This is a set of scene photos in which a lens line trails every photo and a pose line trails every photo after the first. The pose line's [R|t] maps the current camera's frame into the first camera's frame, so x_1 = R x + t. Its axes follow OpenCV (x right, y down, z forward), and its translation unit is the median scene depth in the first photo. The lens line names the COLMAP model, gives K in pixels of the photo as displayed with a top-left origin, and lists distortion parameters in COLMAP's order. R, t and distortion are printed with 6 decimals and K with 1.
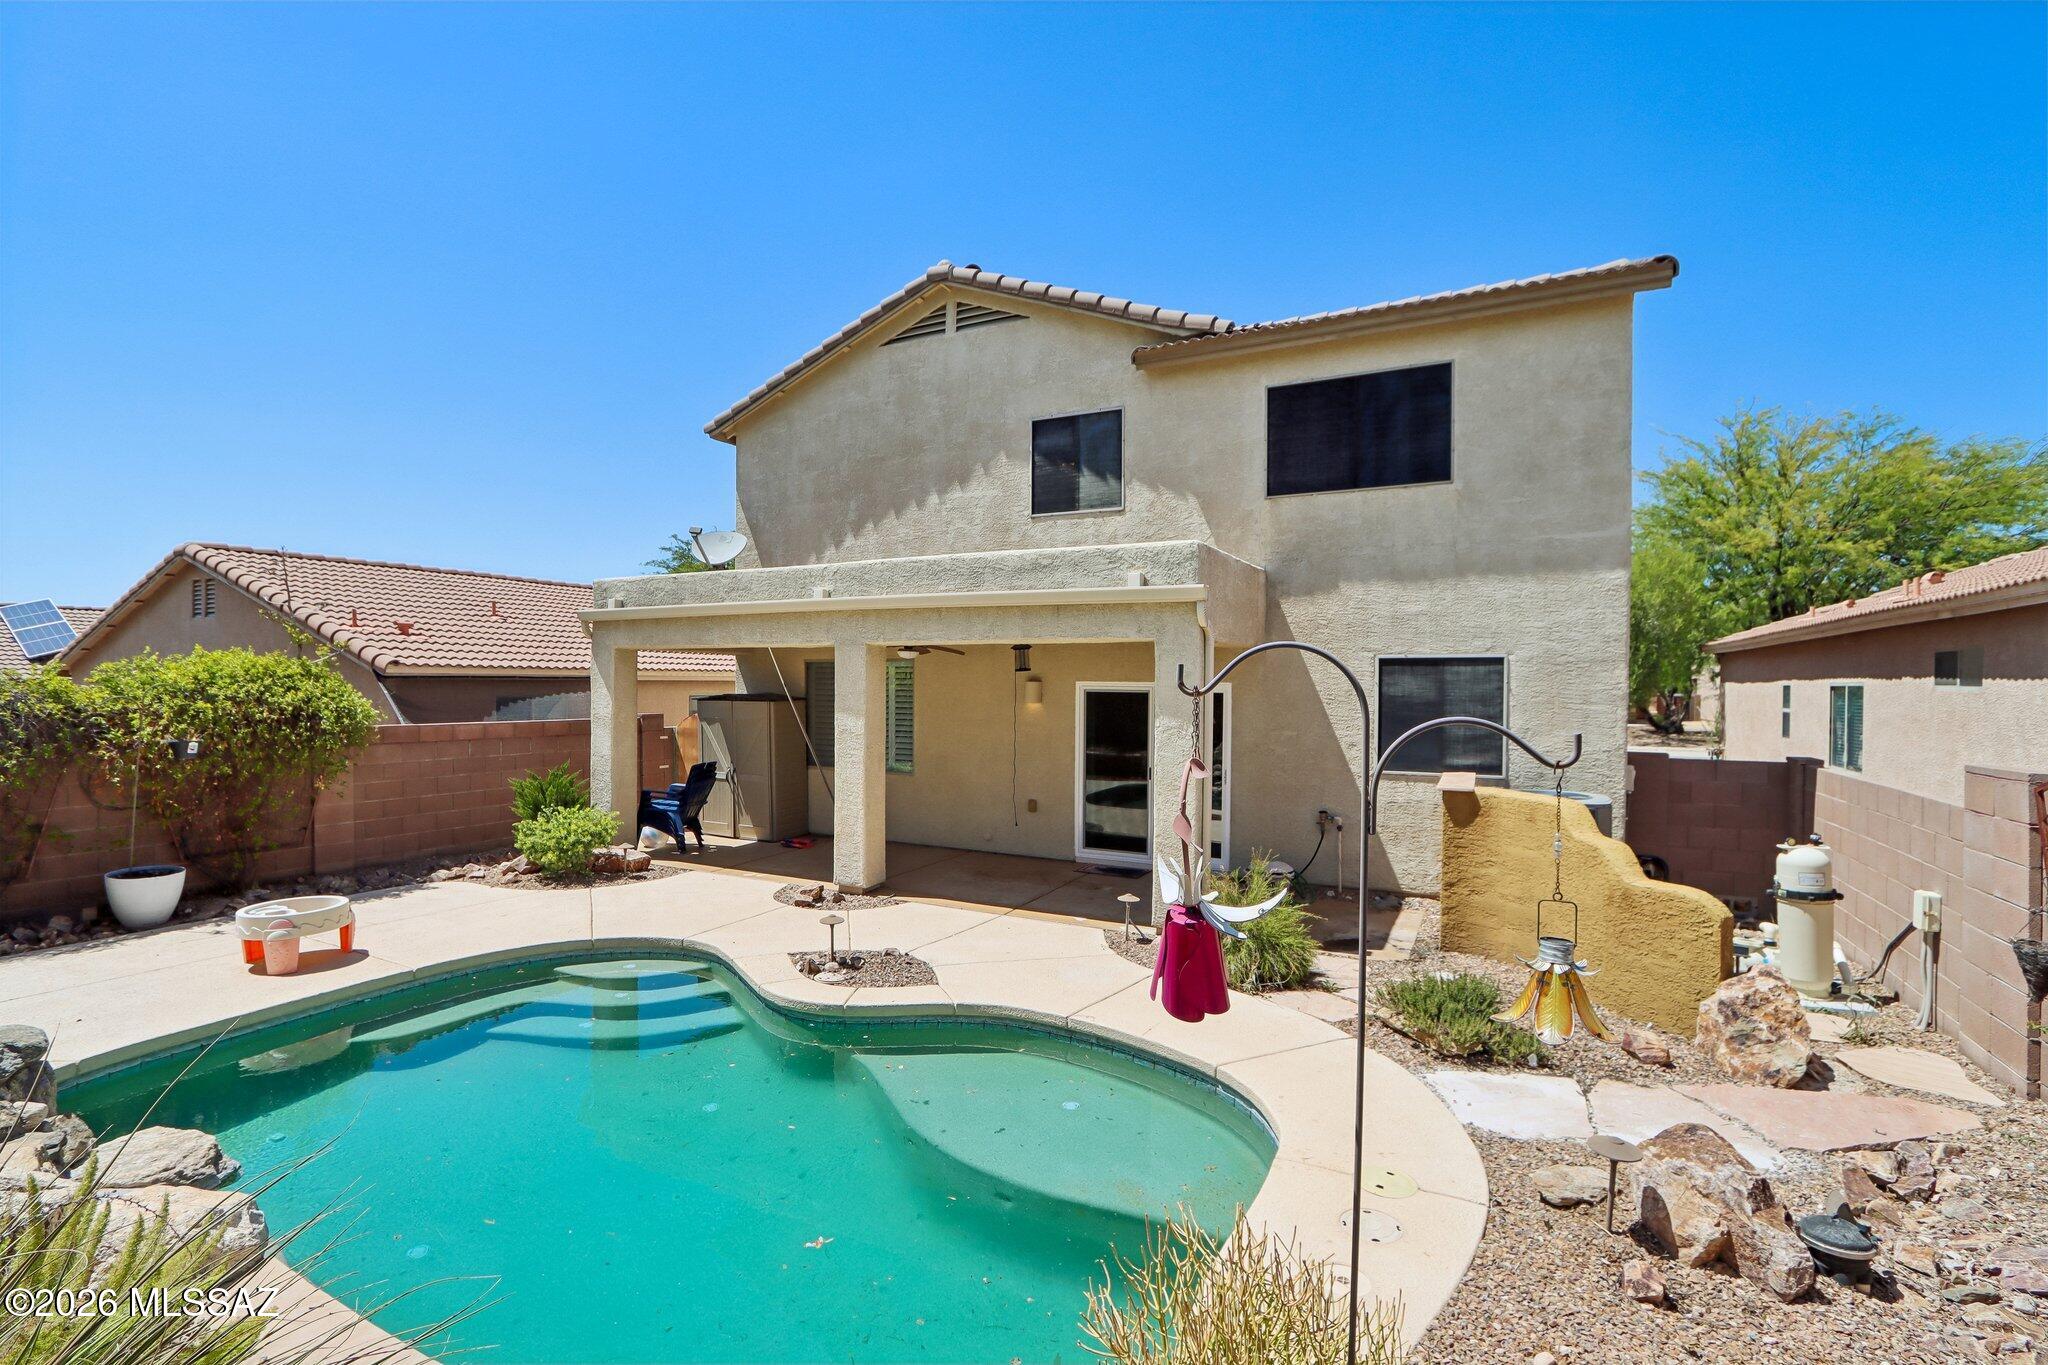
lens RADIAL K [[956.5, 0, 1017.7], [0, 956.5, 683.0], [0, 0, 1]] dist [-0.014529, 0.002082]
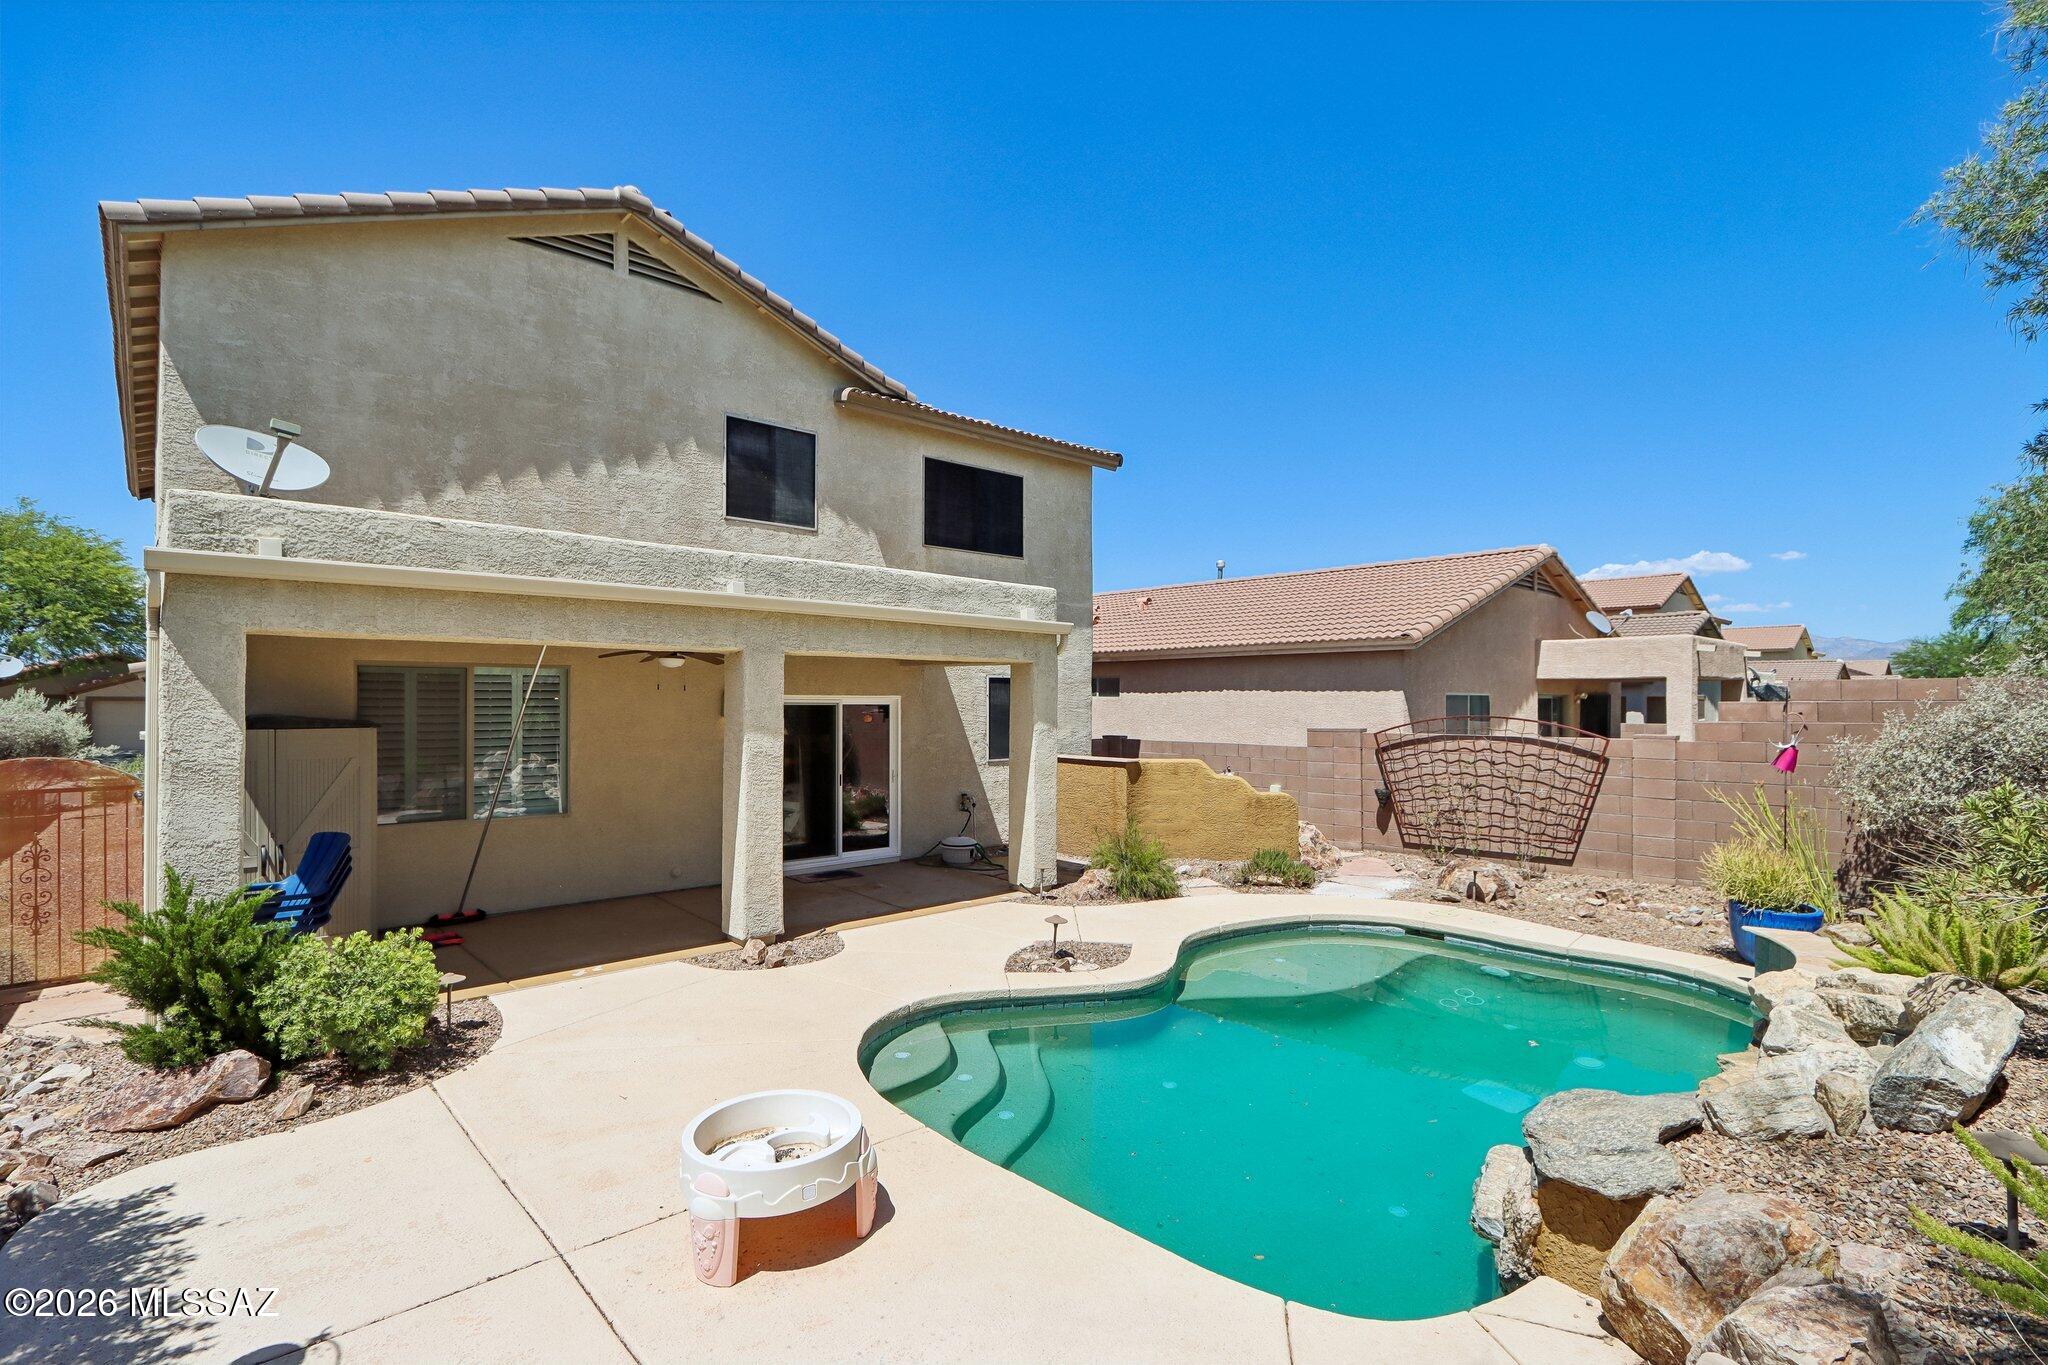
lens RADIAL K [[956.5, 0, 1022.2], [0, 956.5, 692.1], [0, 0, 1]] dist [-0.014529, 0.002082]
pose [[0.330589, 0.004112, 0.943766, -0.791915], [0.003590, 0.999978, -0.005614, 0.001551], [-0.943768, 0.005244, 0.330567, 0.437525]]
